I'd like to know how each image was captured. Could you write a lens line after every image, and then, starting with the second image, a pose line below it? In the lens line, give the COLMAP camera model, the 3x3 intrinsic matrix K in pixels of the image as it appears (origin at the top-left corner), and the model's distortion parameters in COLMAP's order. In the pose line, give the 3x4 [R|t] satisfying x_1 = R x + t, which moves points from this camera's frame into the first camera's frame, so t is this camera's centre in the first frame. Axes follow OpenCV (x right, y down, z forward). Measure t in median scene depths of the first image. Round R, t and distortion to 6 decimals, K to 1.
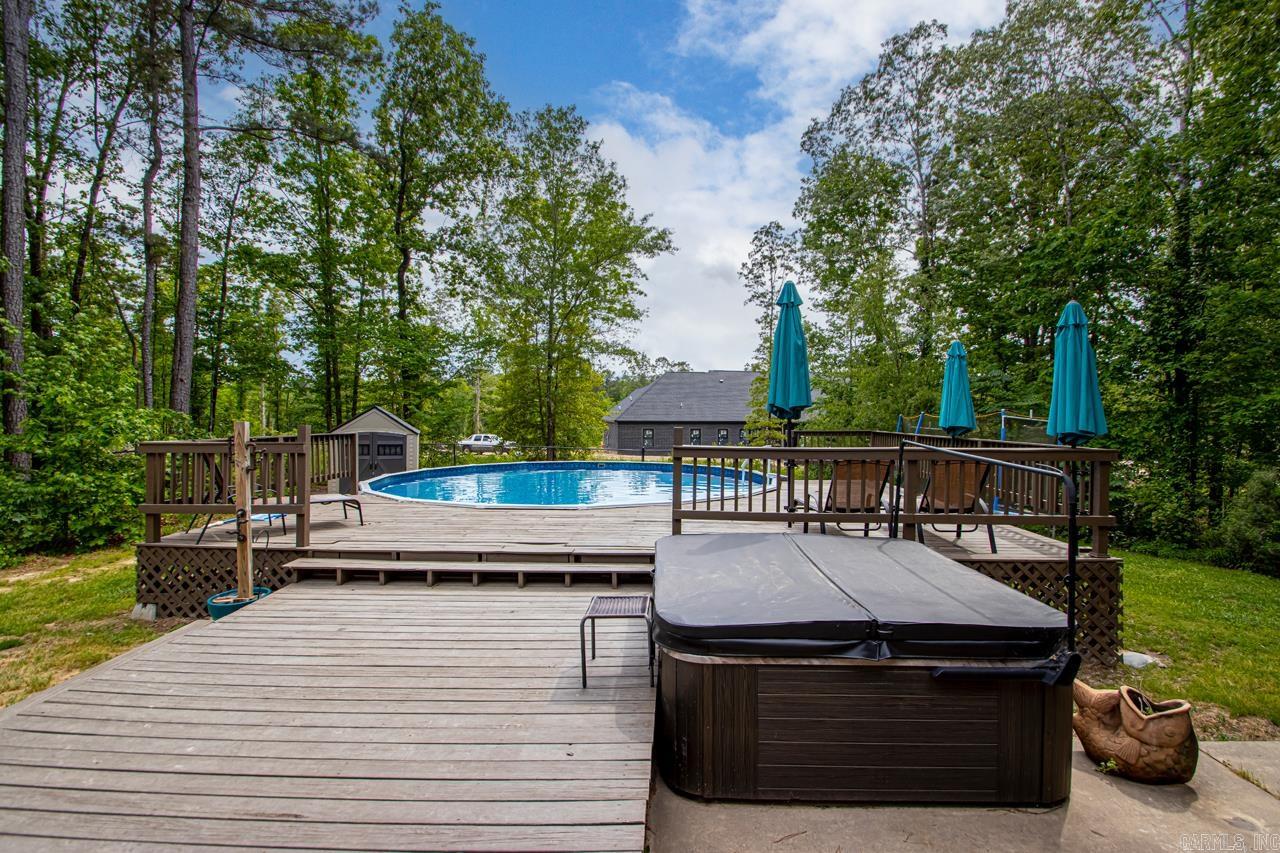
lens RADIAL K [[588.2, 0, 665.1], [0, 588.2, 432.7], [0, 0, 1]] dist [0.020405, -0.013992]
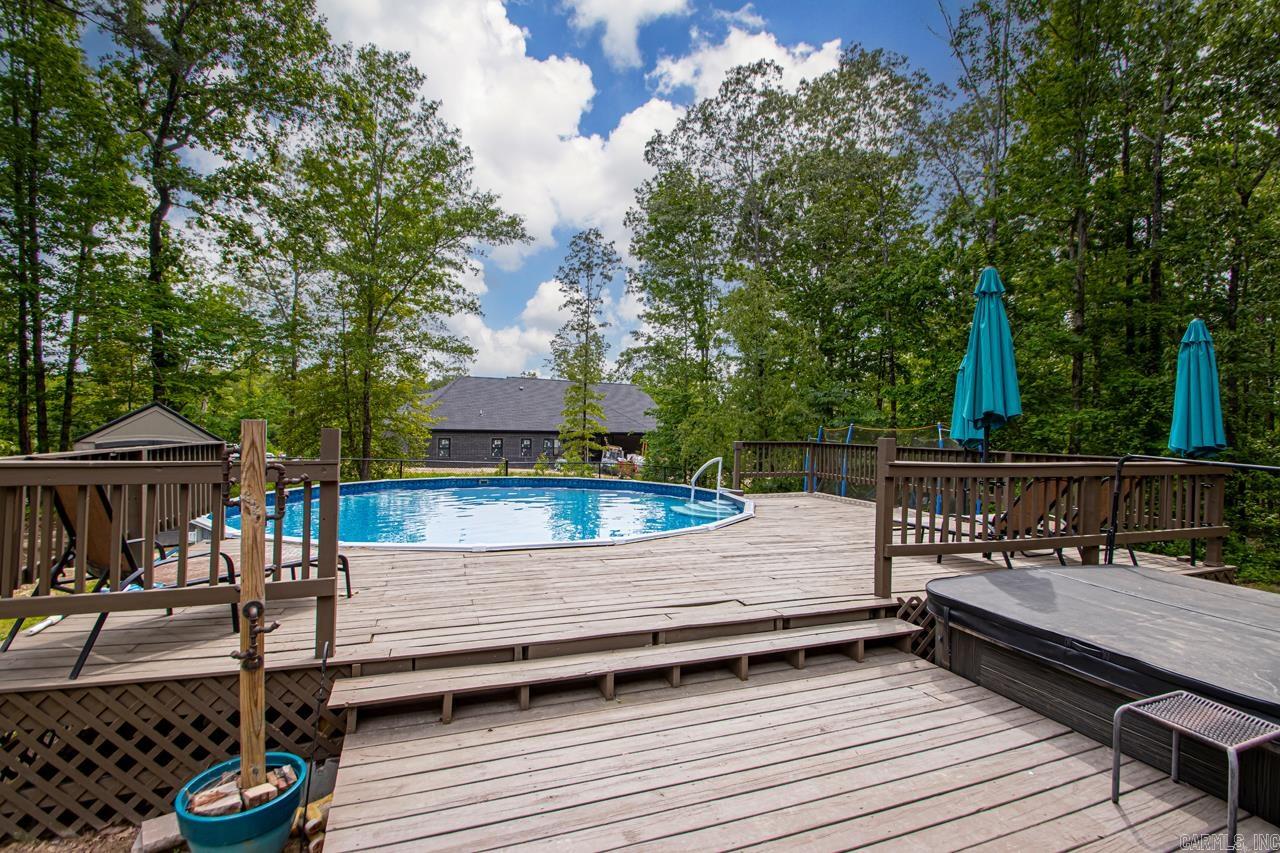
lens RADIAL K [[588.2, 0, 666.8], [0, 588.2, 432.4], [0, 0, 1]] dist [0.020405, -0.013992]
pose [[0.926512, 0.010933, 0.376106, -0.122326], [-0.004331, 0.999821, -0.018396, -0.000393], [-0.376239, 0.015415, 0.926394, 0.088307]]
